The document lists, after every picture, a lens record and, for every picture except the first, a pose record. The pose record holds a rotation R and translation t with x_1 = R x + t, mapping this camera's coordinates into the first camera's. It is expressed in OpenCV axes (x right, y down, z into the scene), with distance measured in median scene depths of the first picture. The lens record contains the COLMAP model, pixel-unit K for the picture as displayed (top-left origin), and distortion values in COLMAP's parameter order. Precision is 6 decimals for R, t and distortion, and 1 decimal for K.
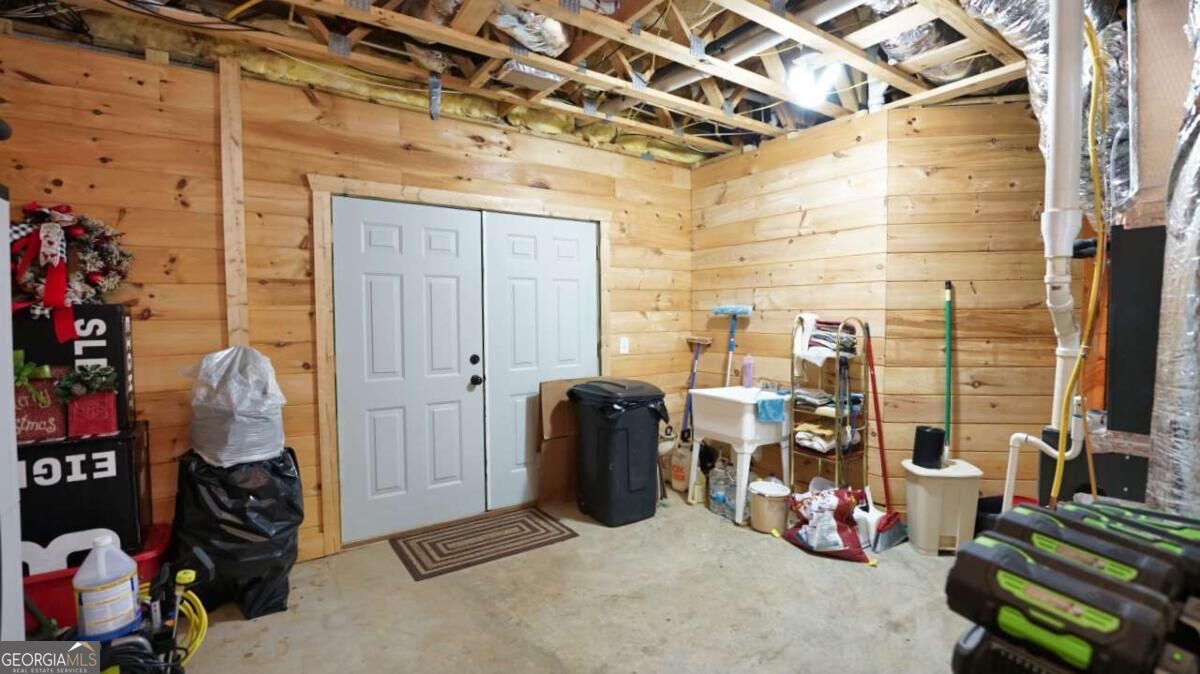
lens RADIAL K [[533.0, 0, 600.0], [0, 533.0, 337.0], [0, 0, 1]] dist [-0.029943, -0.000064]
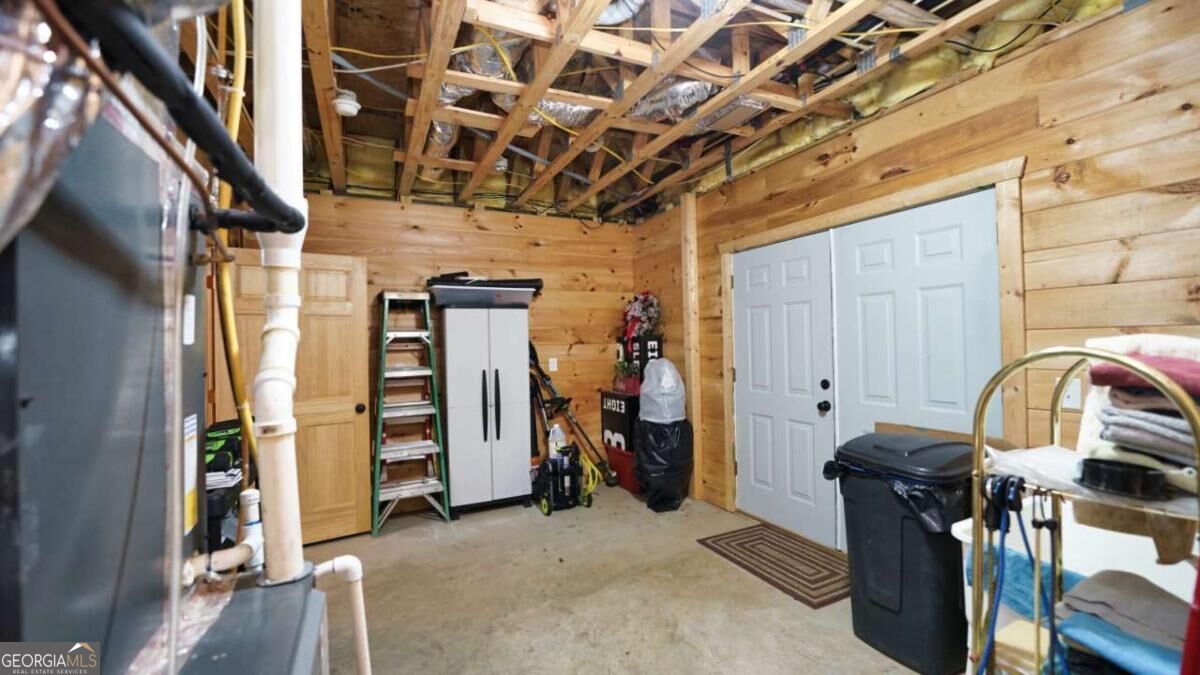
lens RADIAL K [[483.4, 0, 600.0], [0, 483.4, 337.5], [0, 0, 1]] dist [-0.026239, -0.000341]
pose [[-0.150755, -0.000786, -0.988571, 0.804230], [-0.020360, 0.999790, 0.002310, -0.042952], [0.988361, 0.020475, -0.150740, 0.845713]]
